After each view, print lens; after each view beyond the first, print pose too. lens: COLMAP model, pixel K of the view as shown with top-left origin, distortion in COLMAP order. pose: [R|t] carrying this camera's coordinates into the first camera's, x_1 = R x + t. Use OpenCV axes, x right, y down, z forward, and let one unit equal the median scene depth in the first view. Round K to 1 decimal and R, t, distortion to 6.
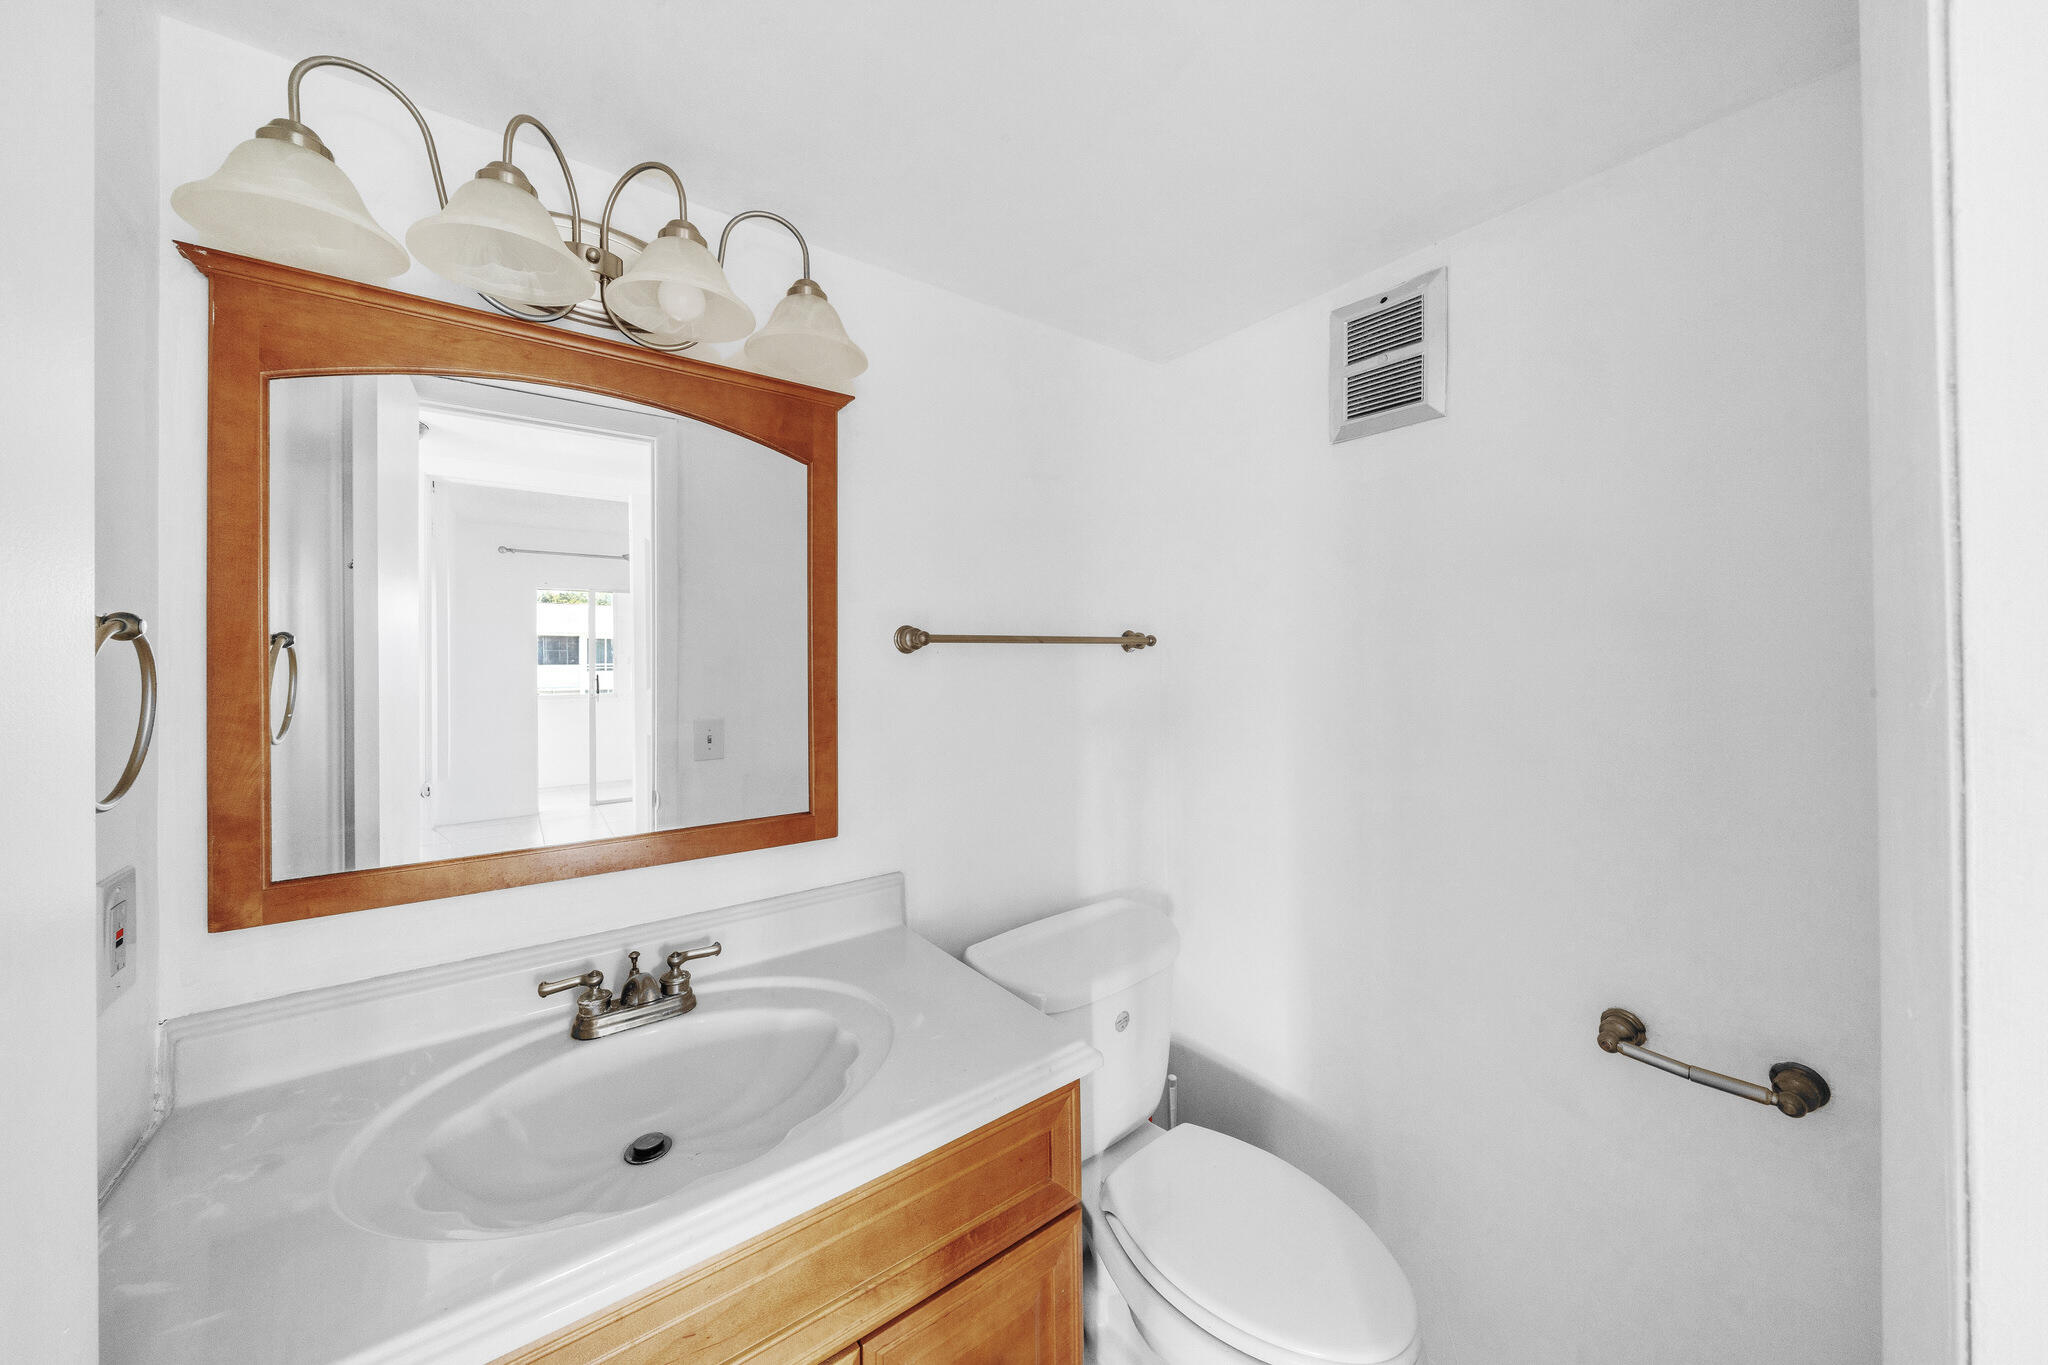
lens RADIAL K [[703.9, 0, 1027.7], [0, 703.9, 658.9], [0, 0, 1]] dist [-0.004967, 0.000145]
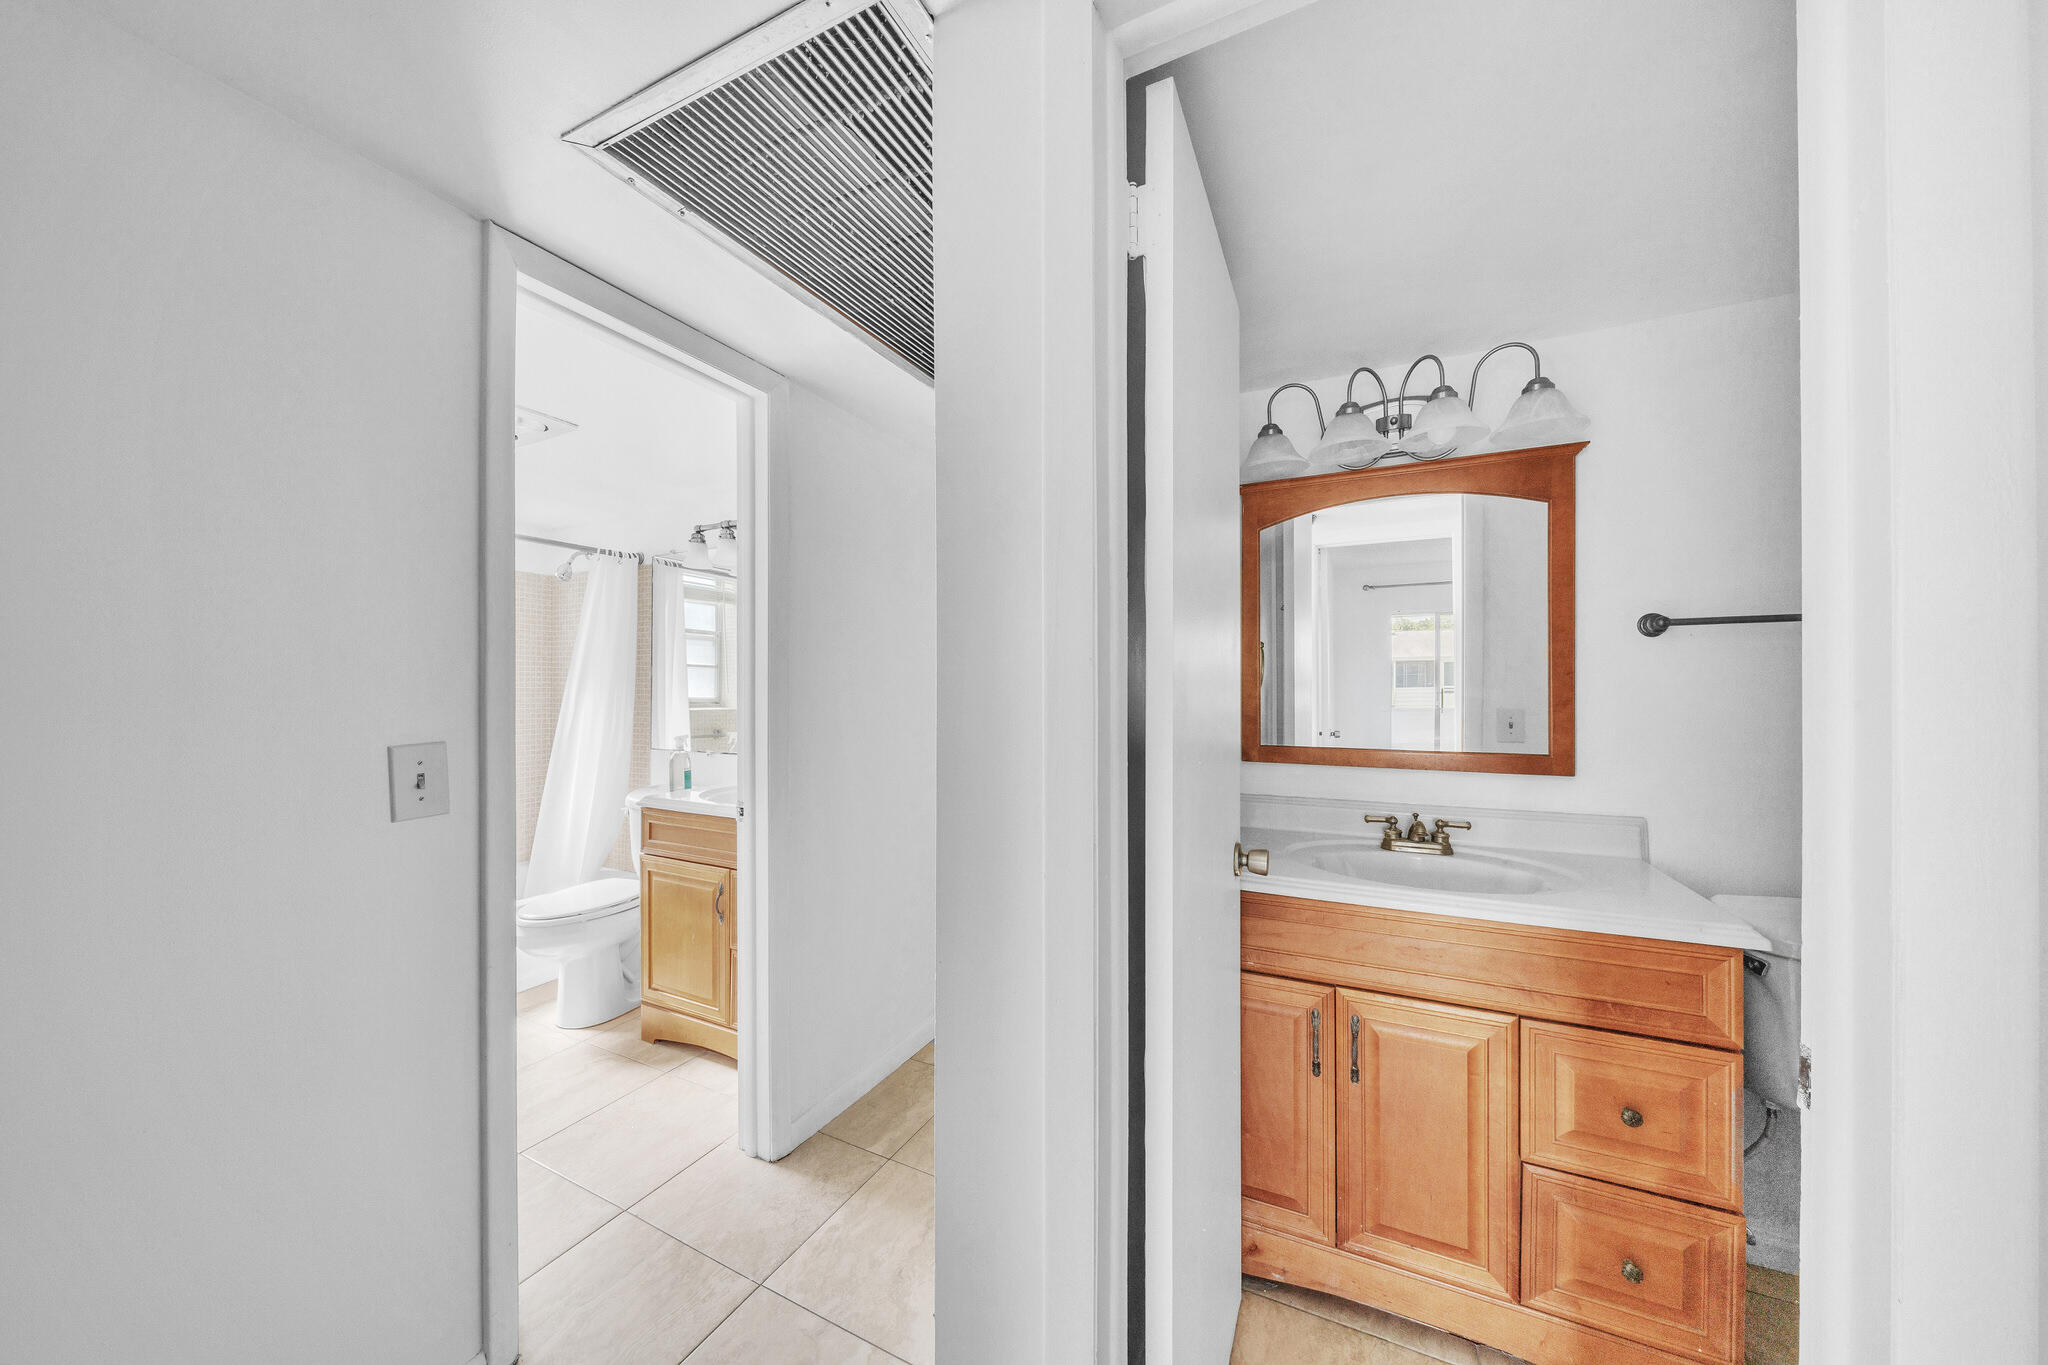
lens RADIAL K [[693.5, 0, 989.2], [0, 693.5, 687.1], [0, 0, 1]] dist [-0.014772, -0.000042]
pose [[0.408982, 0.003244, -0.912537, 0.561189], [0.000190, 0.999993, 0.003640, 0.096290], [0.912543, -0.001662, 0.408978, -0.660548]]
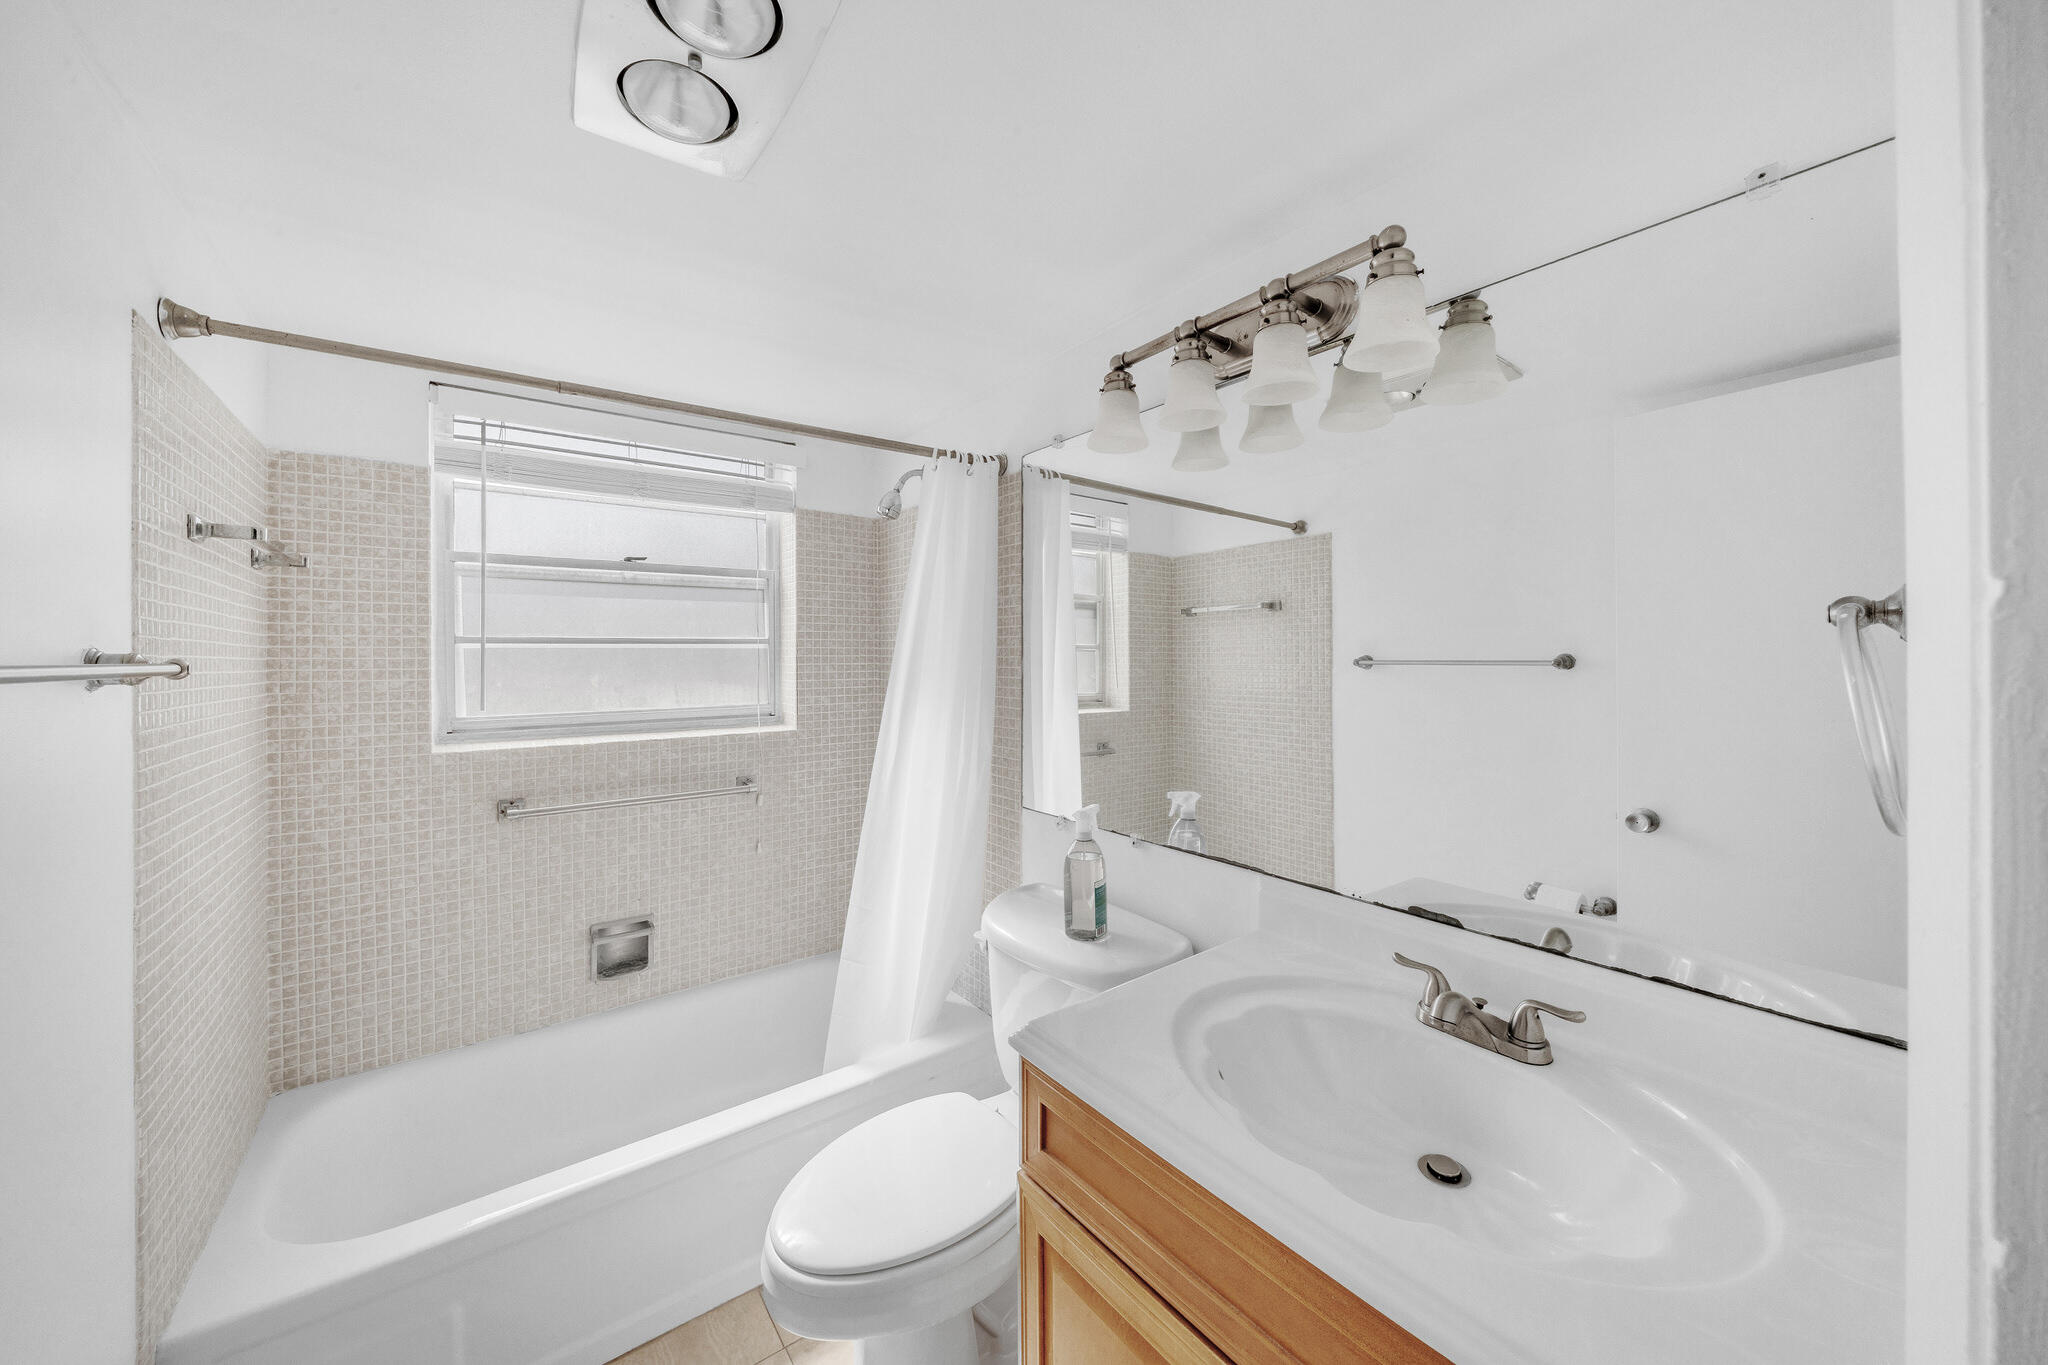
lens RADIAL K [[724.0, 0, 1015.2], [0, 724.0, 655.6], [0, 0, 1]] dist [0.000530, -0.000035]
pose [[-0.013125, 0.001037, -0.999913, -1.183677], [0.008859, 0.999960, 0.000921, 0.004478], [0.999875, -0.008846, -0.013134, -0.773978]]
